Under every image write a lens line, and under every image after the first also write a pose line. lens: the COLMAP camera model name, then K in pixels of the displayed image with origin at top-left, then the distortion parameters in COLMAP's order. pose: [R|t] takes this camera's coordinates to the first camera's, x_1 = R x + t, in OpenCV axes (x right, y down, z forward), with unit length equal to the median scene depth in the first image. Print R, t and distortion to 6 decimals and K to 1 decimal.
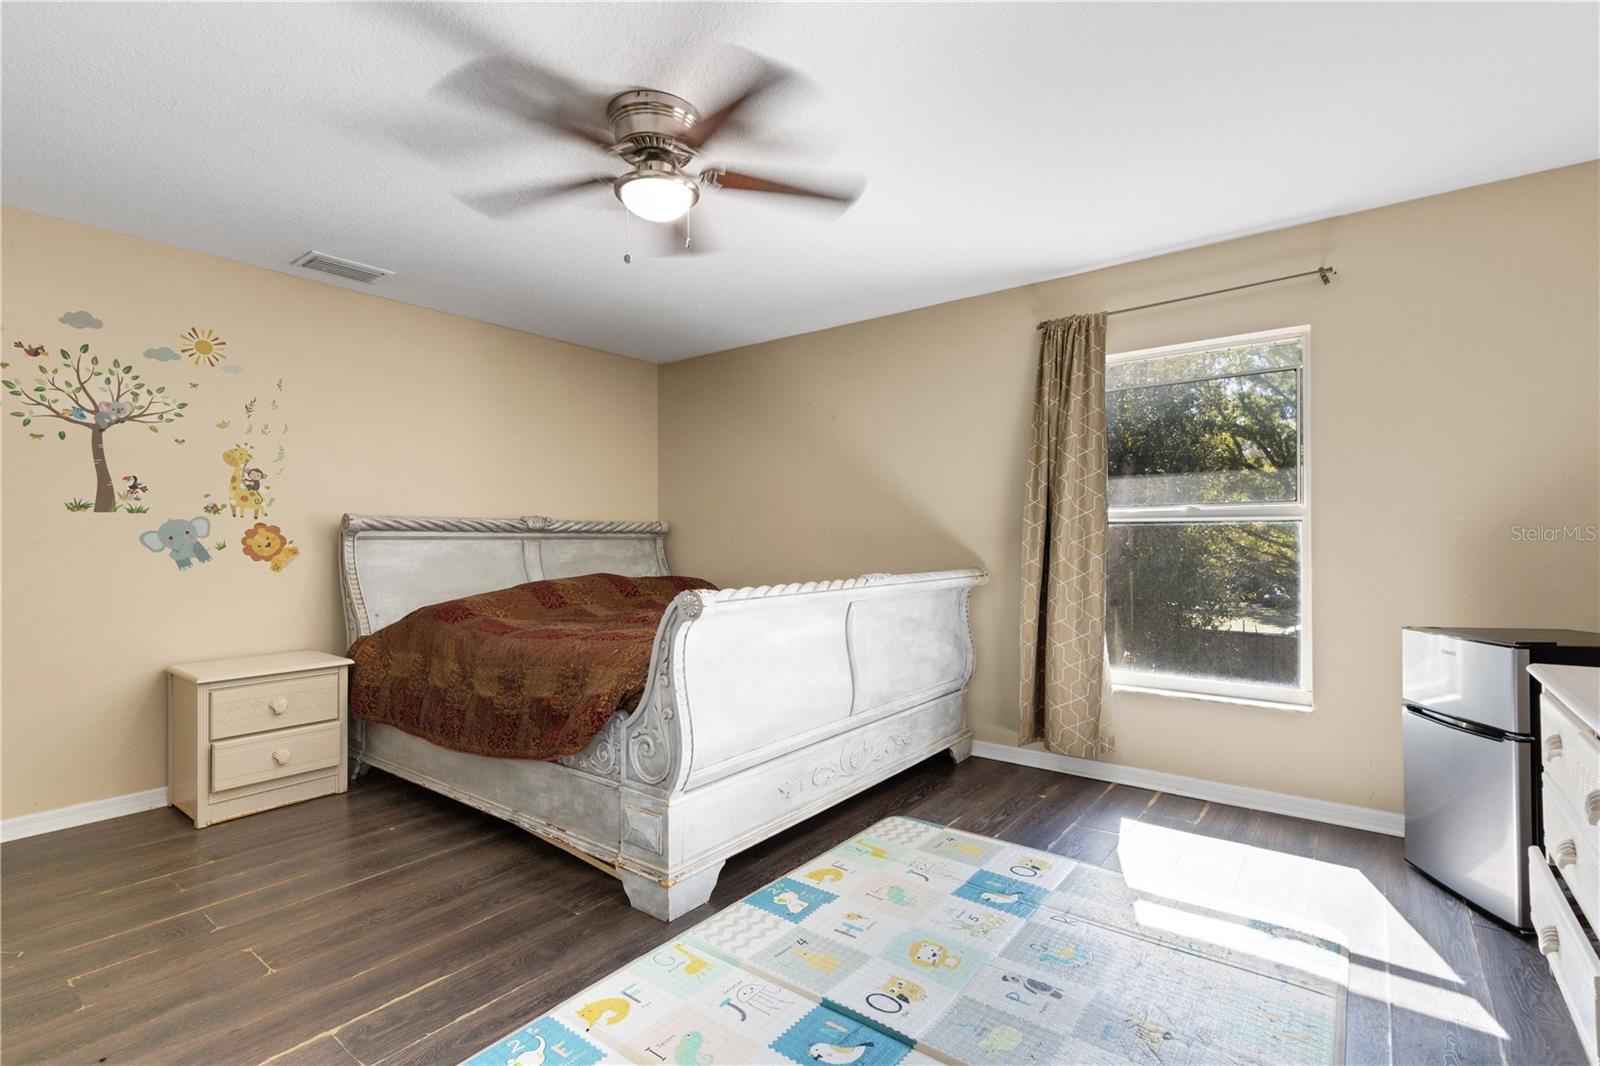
lens RADIAL K [[737.8, 0, 801.8], [0, 737.8, 538.9], [0, 0, 1]] dist [-0.000564, -0.000013]
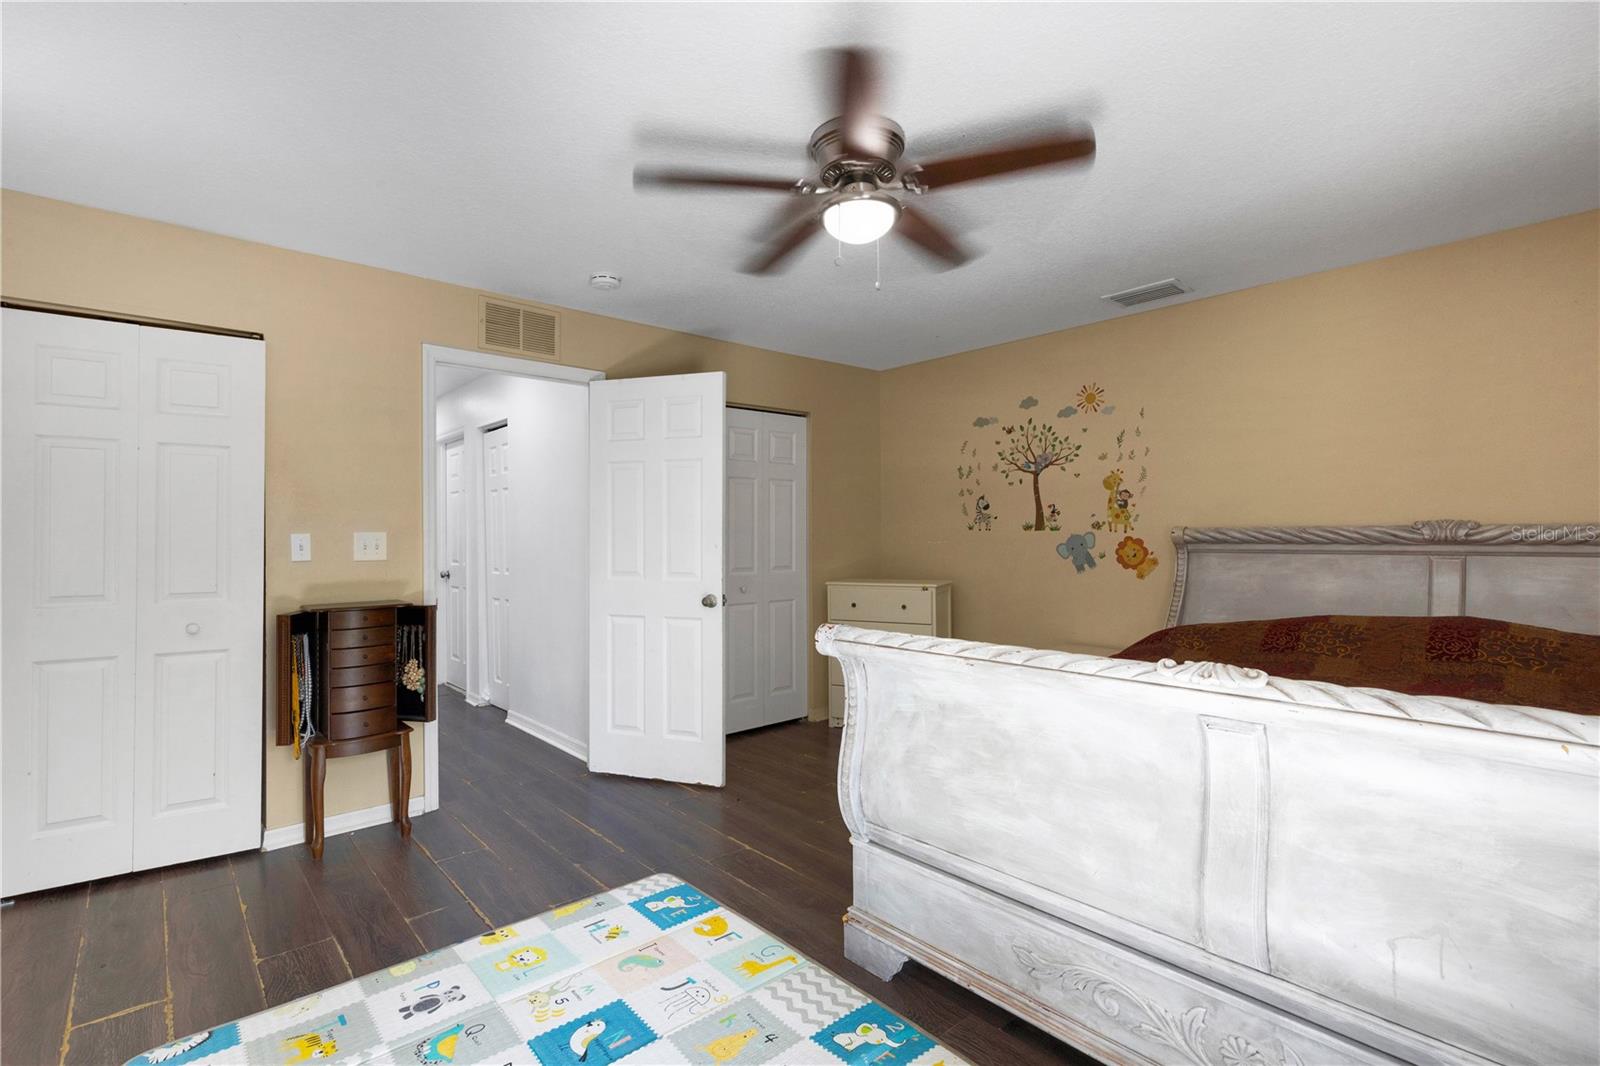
lens RADIAL K [[737.8, 0, 802.0], [0, 737.8, 535.1], [0, 0, 1]] dist [-0.000564, -0.000013]
pose [[-0.190340, 0.002753, -0.981714, 0.553990], [0.008284, 0.999965, 0.001199, -0.031929], [0.981683, -0.007904, -0.190356, 0.788282]]
